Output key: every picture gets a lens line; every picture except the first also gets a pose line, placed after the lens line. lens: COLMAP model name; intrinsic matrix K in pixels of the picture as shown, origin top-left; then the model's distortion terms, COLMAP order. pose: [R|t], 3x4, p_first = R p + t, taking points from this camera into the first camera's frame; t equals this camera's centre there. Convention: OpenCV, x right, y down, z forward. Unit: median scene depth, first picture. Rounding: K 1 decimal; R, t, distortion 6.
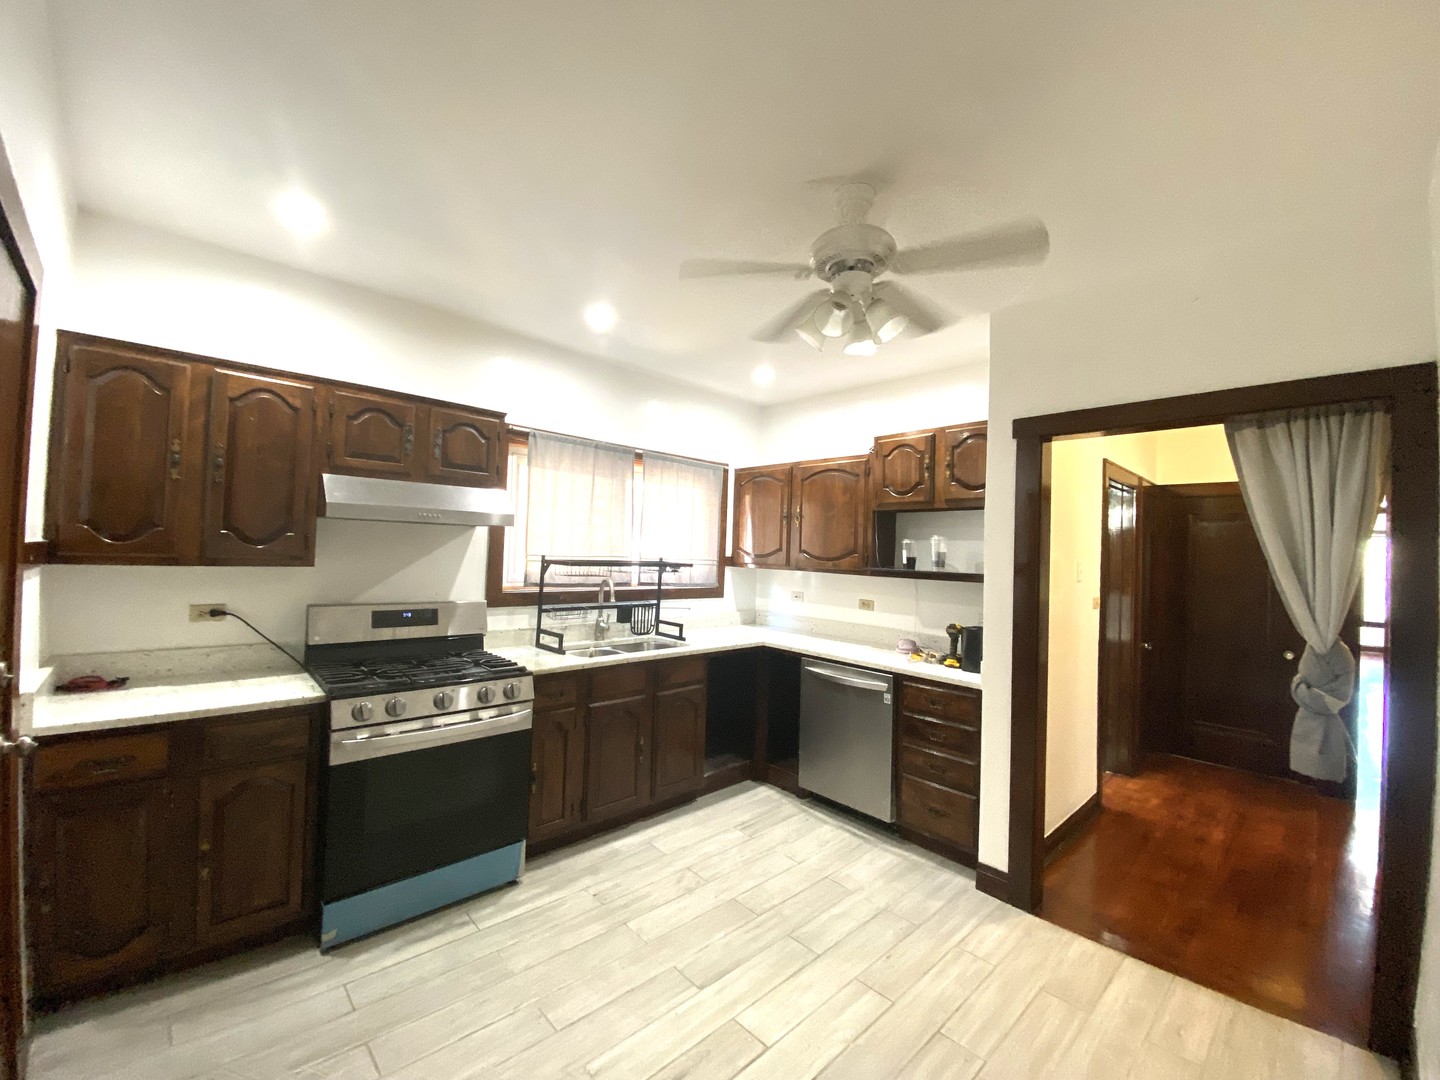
lens RADIAL K [[571.4, 0, 721.6], [0, 571.4, 535.8], [0, 0, 1]] dist [0.053926, -0.027859]
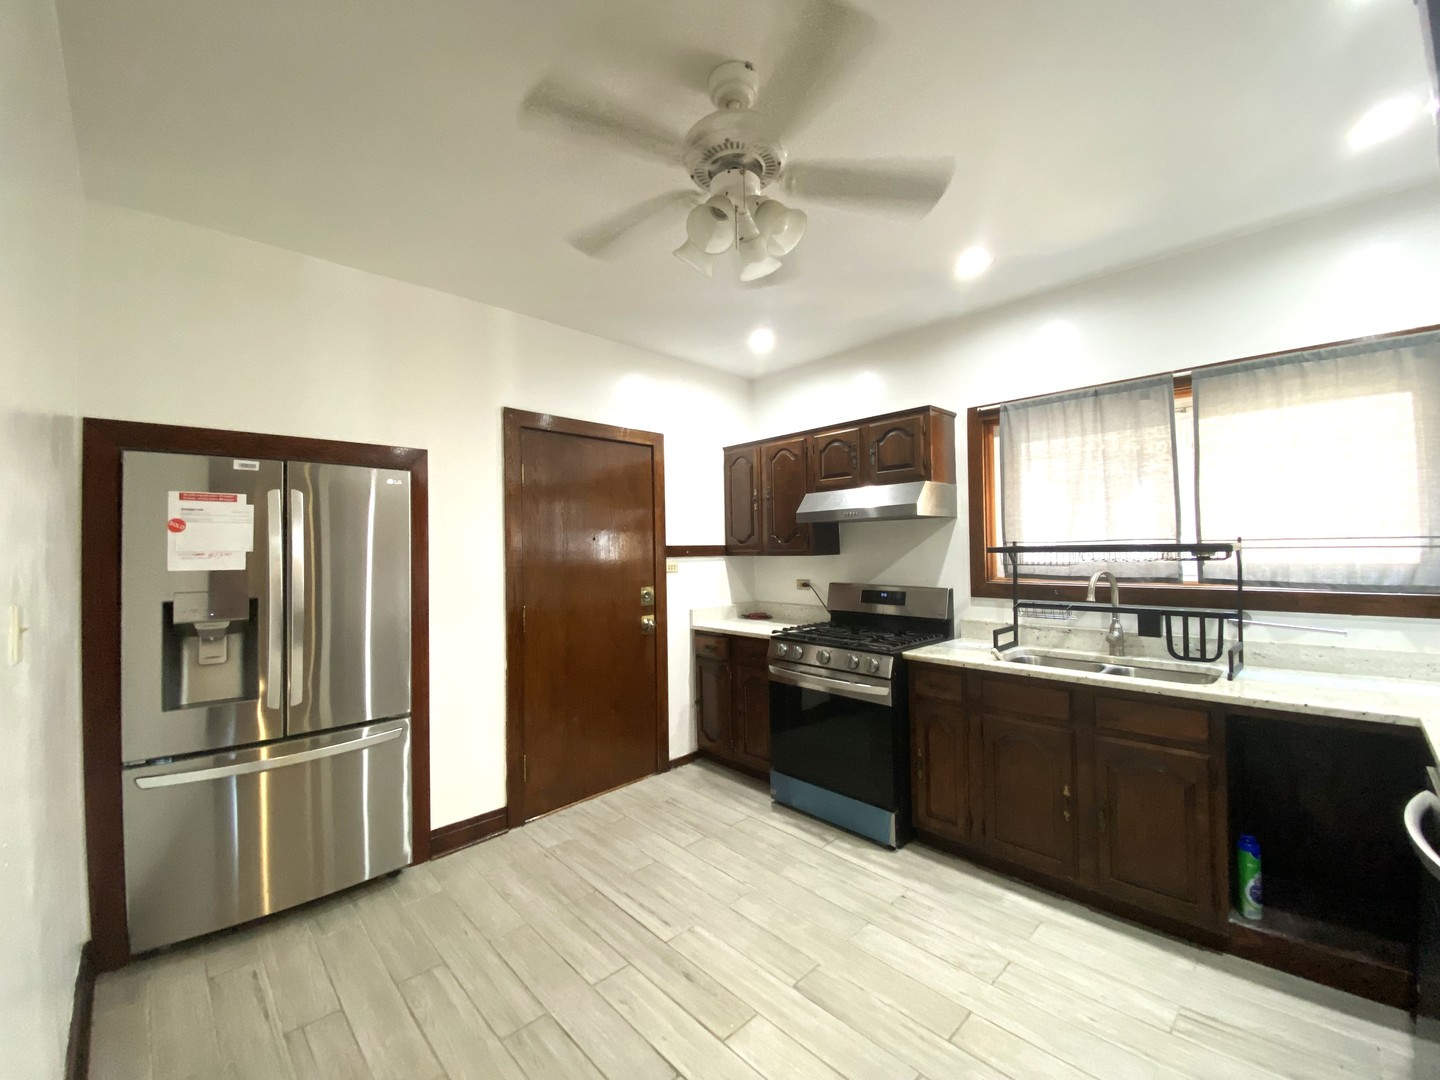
lens RADIAL K [[576.3, 0, 716.7], [0, 576.3, 539.0], [0, 0, 1]] dist [-0.011614, -0.000537]
pose [[0.033515, -0.052262, -0.998071, 0.650875], [0.042342, 0.997810, -0.050827, 0.065424], [0.998541, -0.040557, 0.035654, 0.613887]]
